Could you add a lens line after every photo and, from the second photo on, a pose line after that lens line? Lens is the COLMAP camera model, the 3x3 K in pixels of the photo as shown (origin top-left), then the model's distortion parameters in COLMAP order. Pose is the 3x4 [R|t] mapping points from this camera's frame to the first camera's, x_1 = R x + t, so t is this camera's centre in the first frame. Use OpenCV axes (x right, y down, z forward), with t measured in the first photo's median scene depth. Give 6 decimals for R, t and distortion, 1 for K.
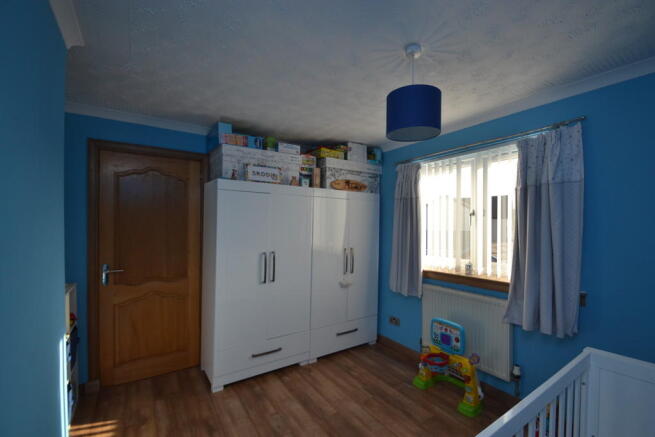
lens RADIAL K [[292.9, 0, 334.6], [0, 292.9, 224.3], [0, 0, 1]] dist [0.024318, -0.022539]
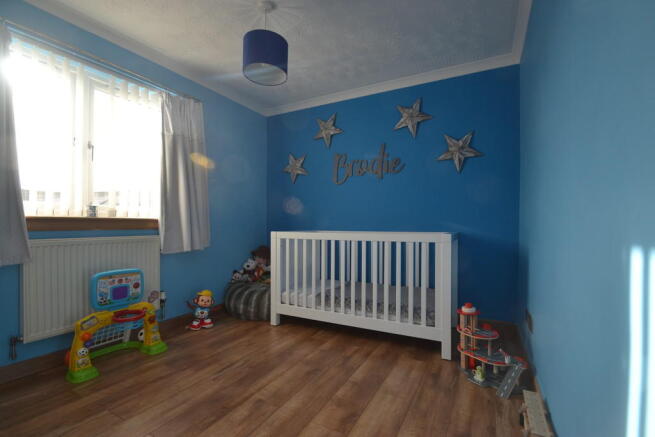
lens RADIAL K [[292.9, 0, 334.6], [0, 292.9, 224.3], [0, 0, 1]] dist [0.024318, -0.022539]
pose [[-0.487823, 0.001664, 0.872941, -0.633124], [-0.008890, 0.999937, -0.006874, 0.208171], [-0.872897, -0.011114, -0.487778, 0.904801]]
